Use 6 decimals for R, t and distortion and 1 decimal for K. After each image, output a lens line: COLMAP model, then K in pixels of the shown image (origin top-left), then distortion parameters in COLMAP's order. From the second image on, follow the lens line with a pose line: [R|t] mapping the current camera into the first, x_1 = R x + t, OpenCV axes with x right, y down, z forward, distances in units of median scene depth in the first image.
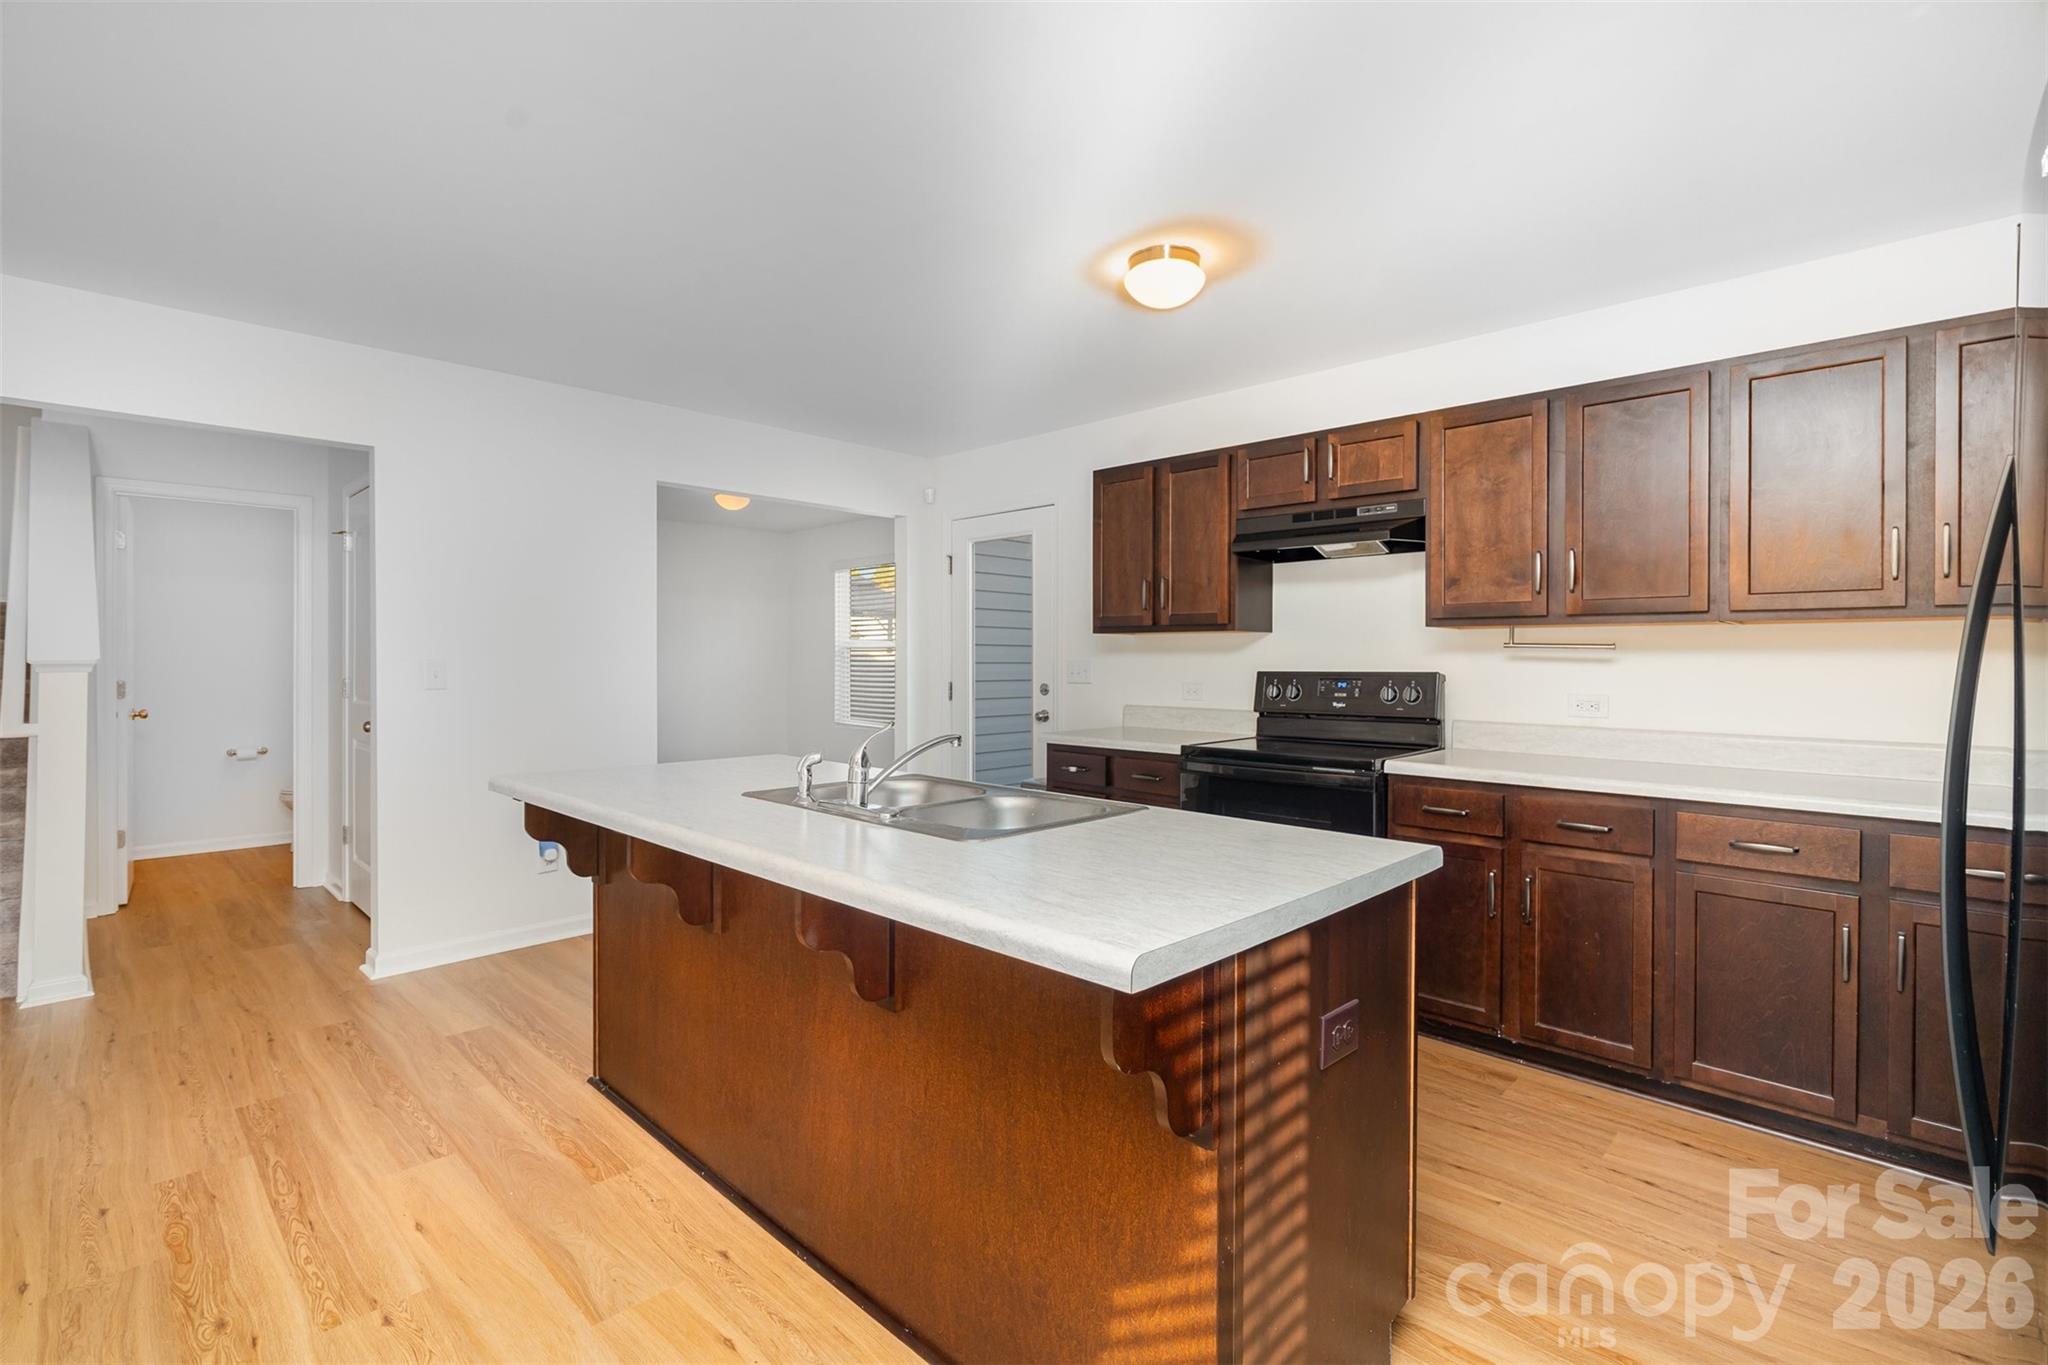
lens RADIAL K [[933.0, 0, 1023.0], [0, 933.0, 649.6], [0, 0, 1]] dist [-0.002489, -0.000130]
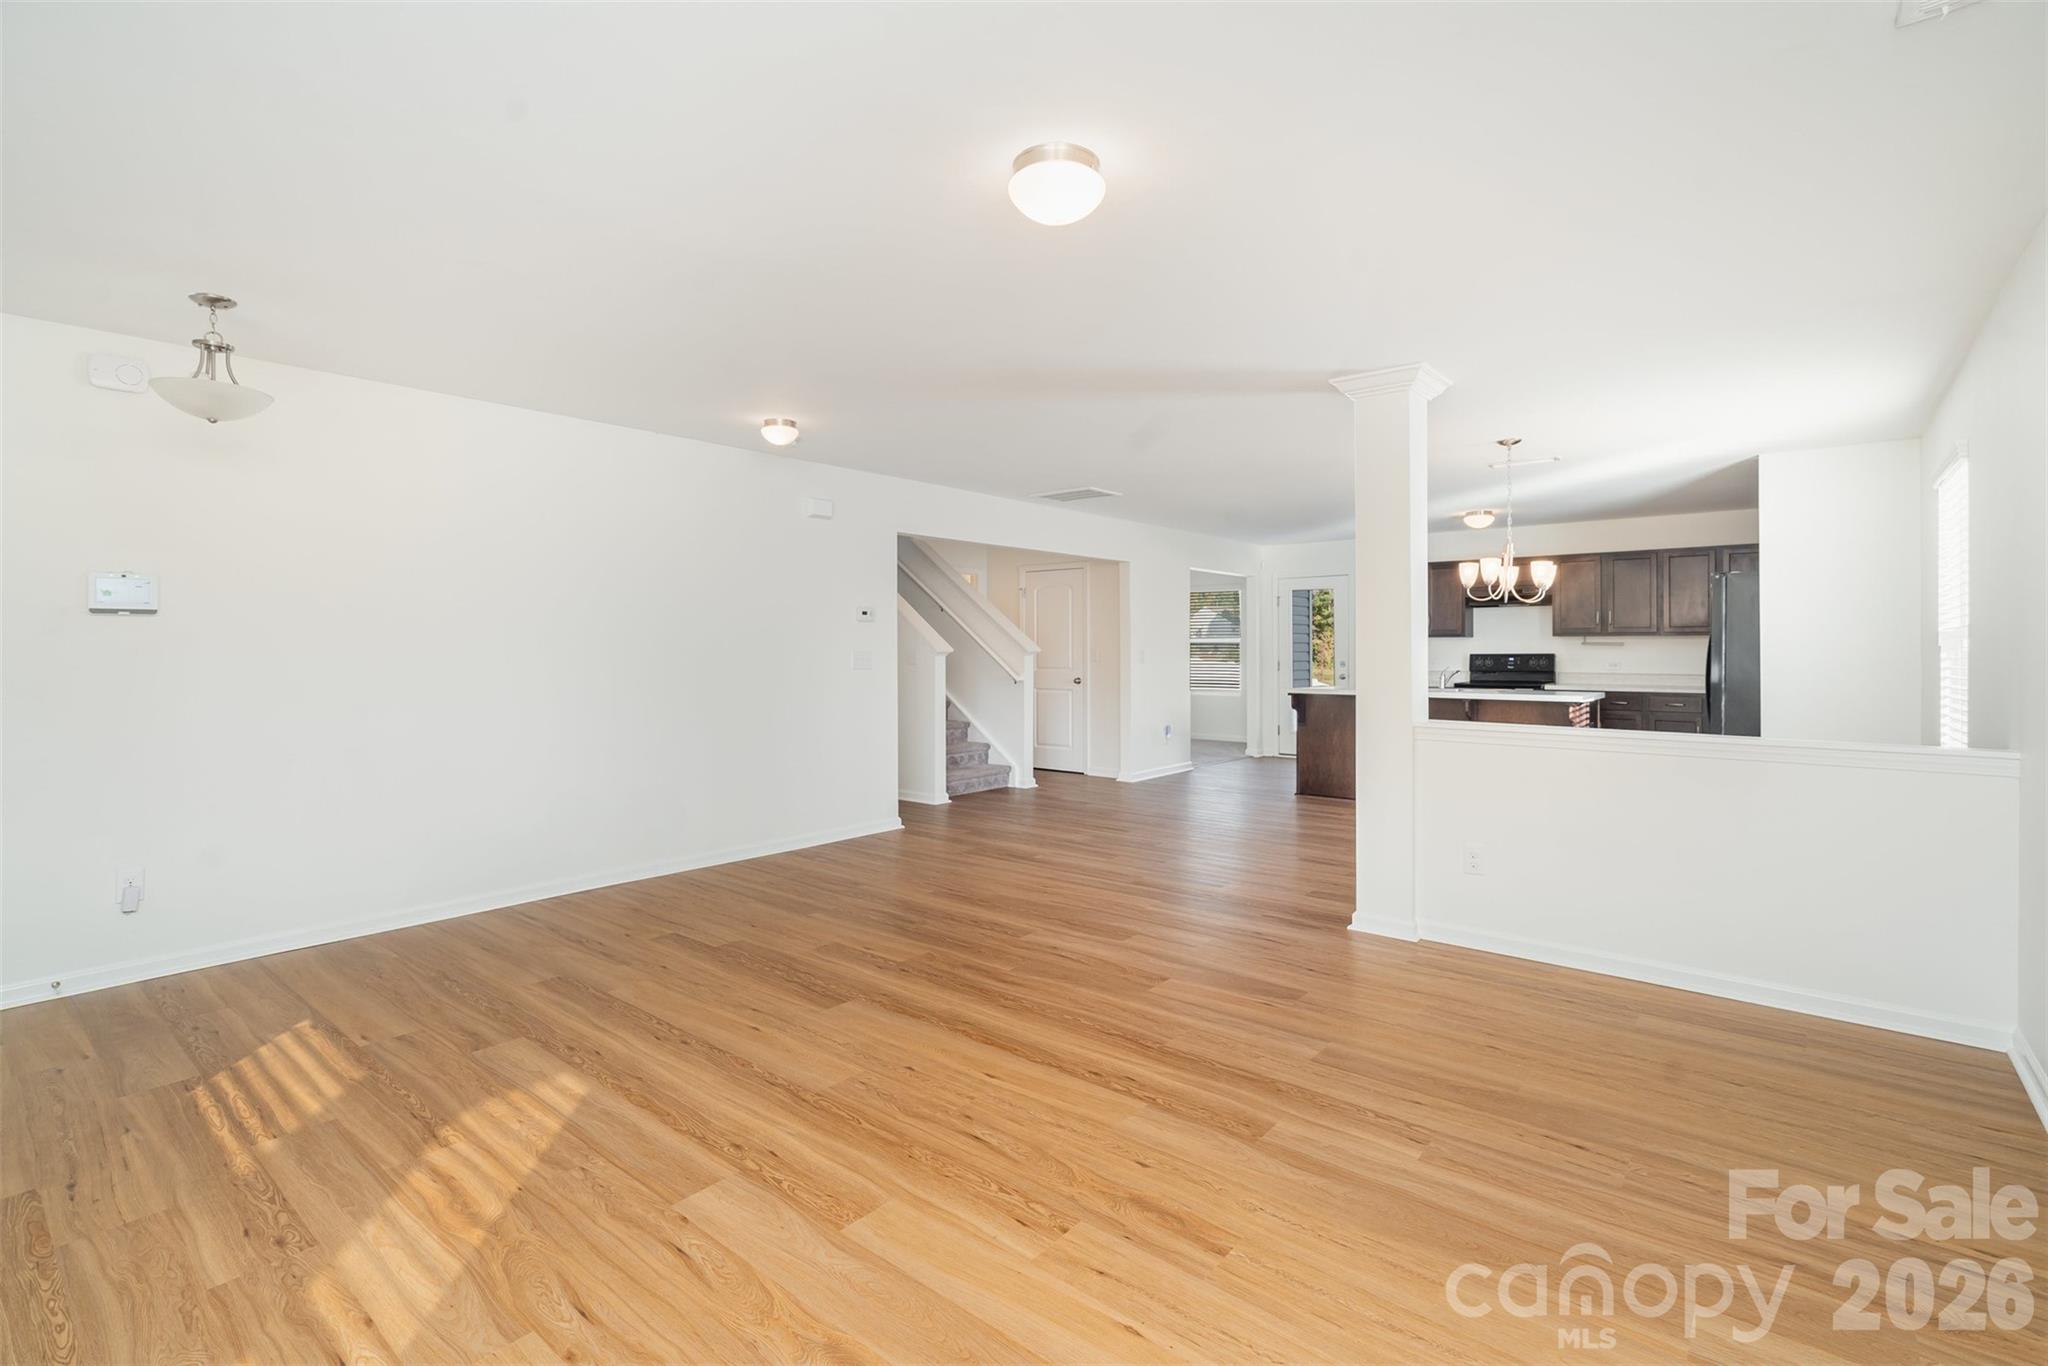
lens RADIAL K [[933.0, 0, 1023.0], [0, 933.0, 650.1], [0, 0, 1]] dist [-0.002489, -0.000130]
pose [[0.996888, -0.003373, 0.078759, -1.215256], [0.002733, 0.999962, 0.008225, -0.011189], [-0.078784, -0.007984, 0.996860, -1.450884]]
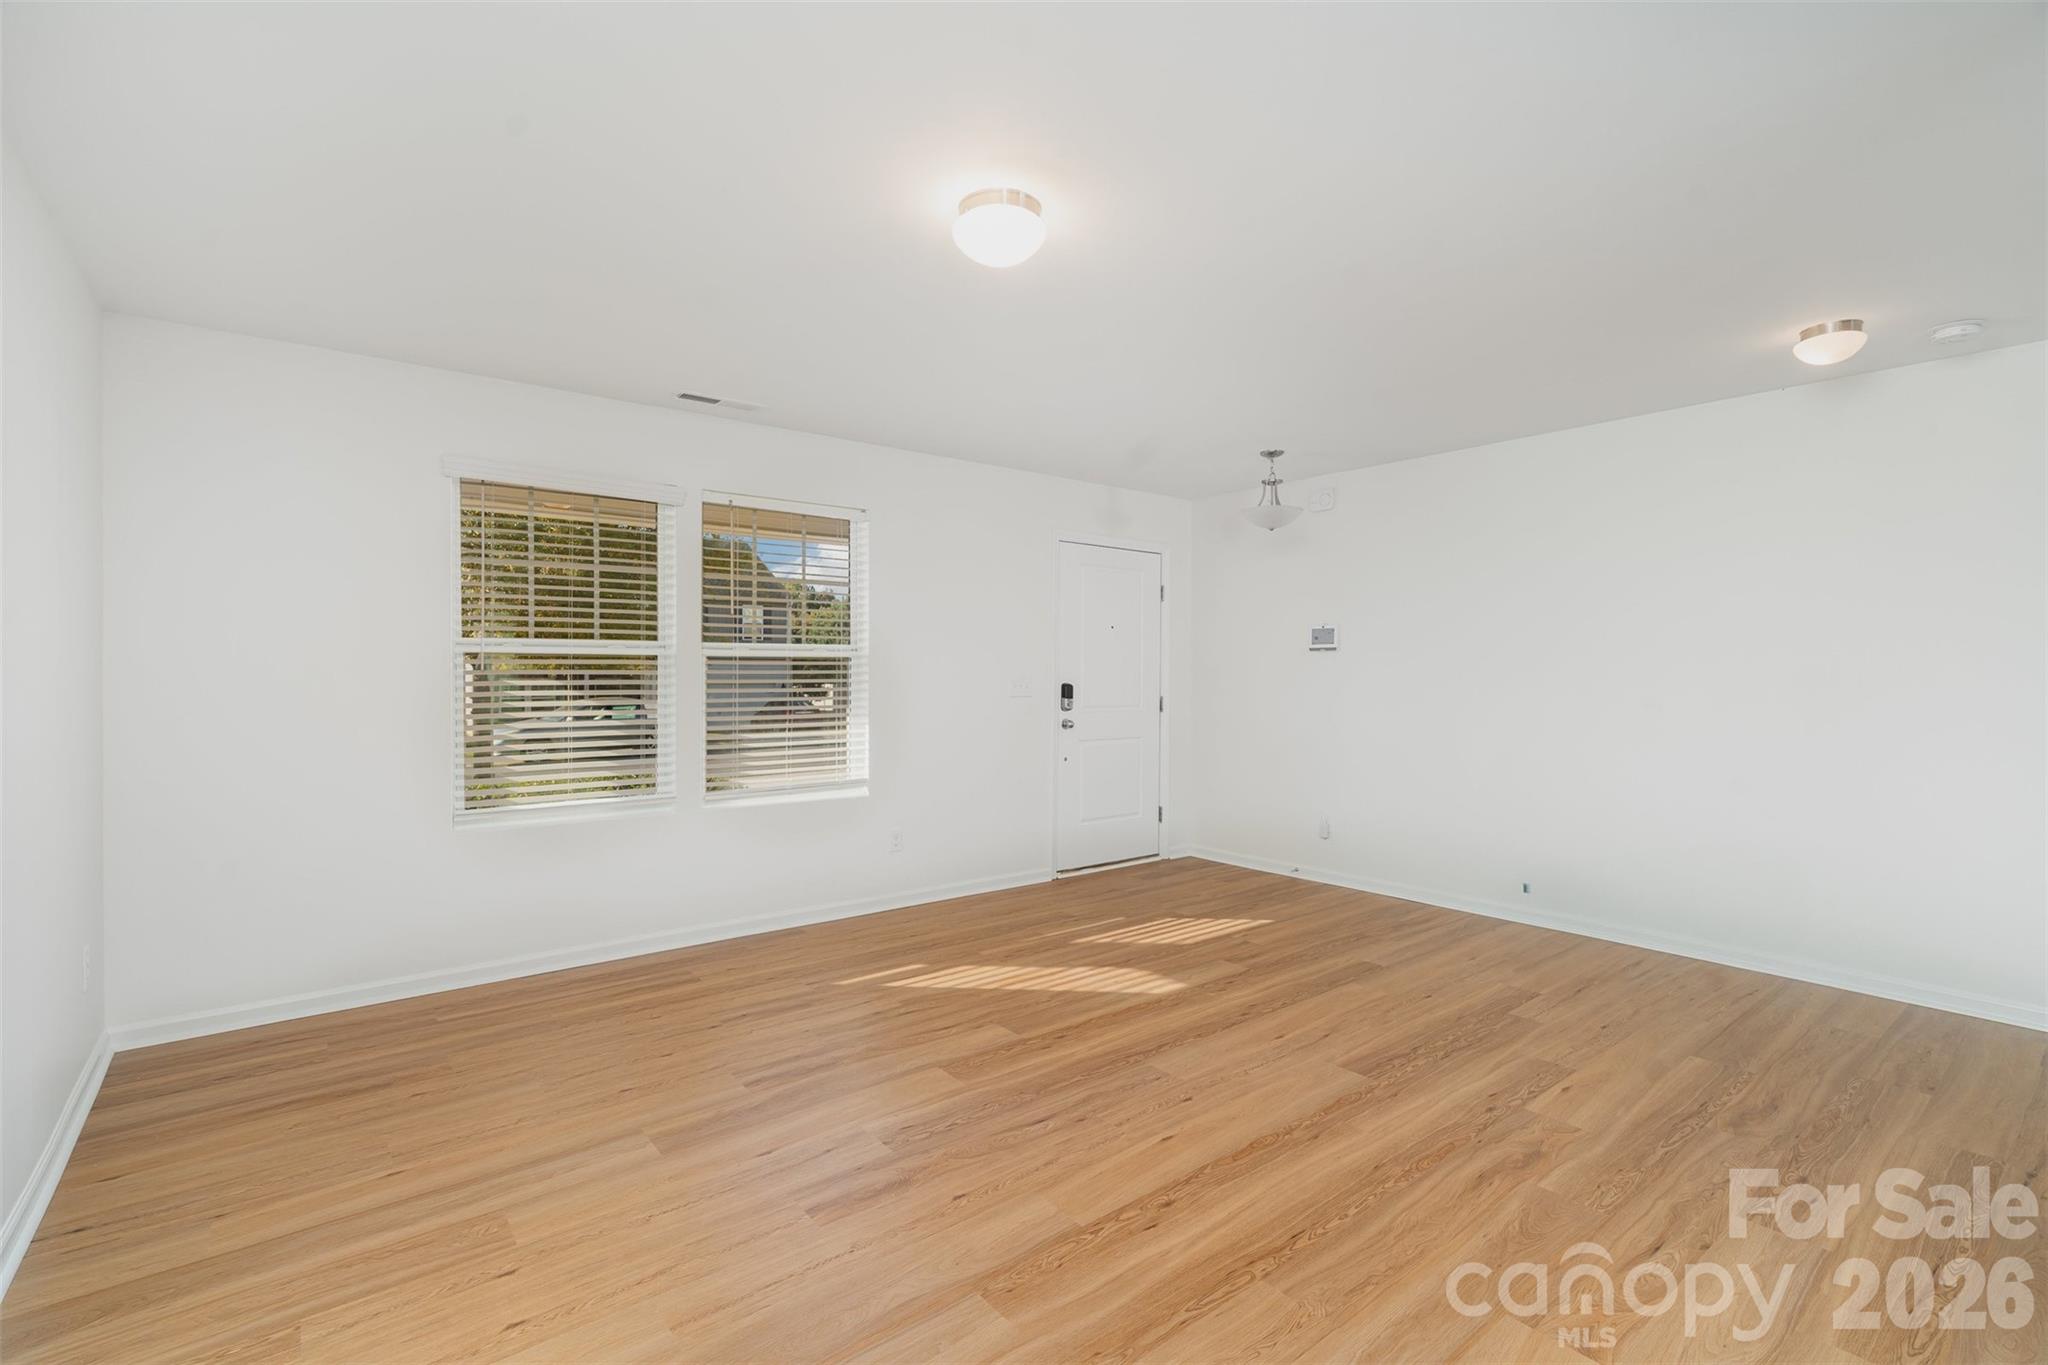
lens RADIAL K [[923.7, 0, 1015.1], [0, 923.7, 681.5], [0, 0, 1]] dist [-0.001744, 0.000027]
pose [[-0.126921, 0.008145, -0.991879, -0.472680], [0.003422, 0.999964, 0.007773, -0.006022], [0.991907, -0.002407, -0.126944, -0.704708]]
